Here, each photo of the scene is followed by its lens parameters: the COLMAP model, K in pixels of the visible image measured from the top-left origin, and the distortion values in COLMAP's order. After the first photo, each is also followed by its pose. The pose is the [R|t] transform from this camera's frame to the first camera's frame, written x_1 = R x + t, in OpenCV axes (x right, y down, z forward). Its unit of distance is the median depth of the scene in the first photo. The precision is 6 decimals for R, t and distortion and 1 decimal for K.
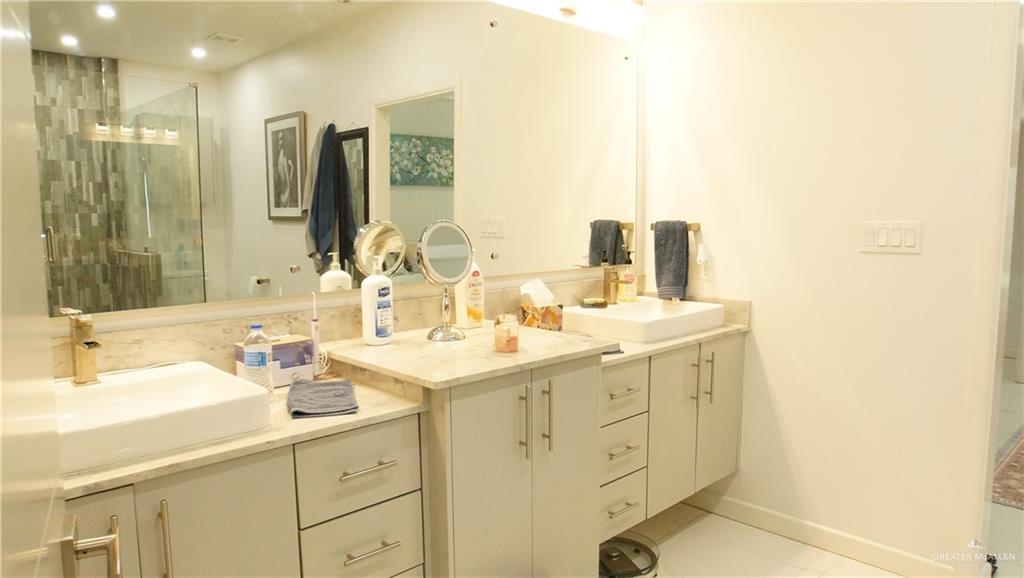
lens RADIAL K [[682.5, 0, 511.2], [0, 682.5, 297.3], [0, 0, 1]] dist [-0.073463, 0.031158]
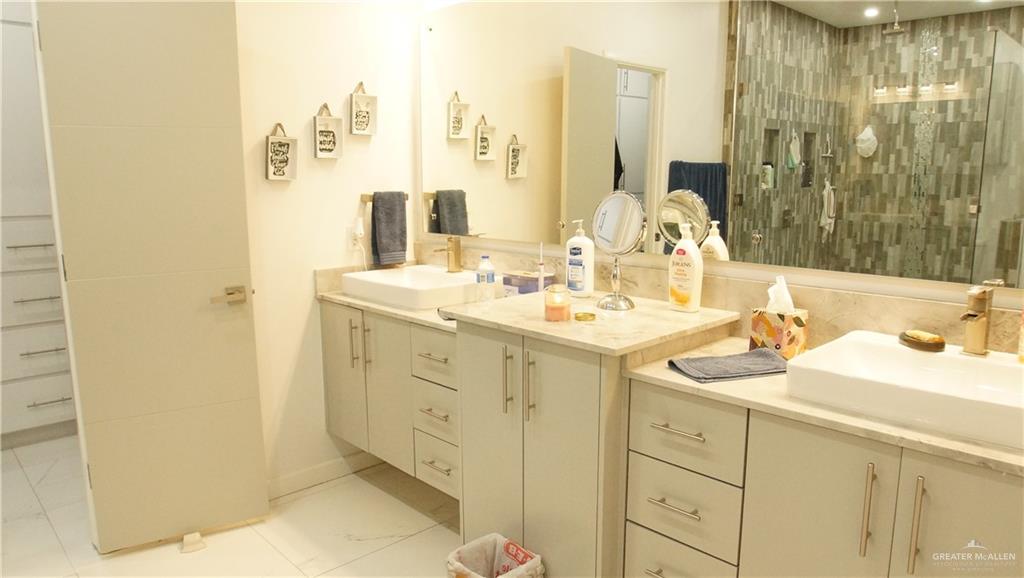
lens RADIAL K [[682.5, 0, 510.3], [0, 682.5, 283.0], [0, 0, 1]] dist [-0.073463, 0.031158]
pose [[0.003739, 0.162154, -0.986758, 0.836247], [-0.117620, 0.979987, 0.160595, -0.111331], [0.993052, 0.115462, 0.022736, 0.755886]]
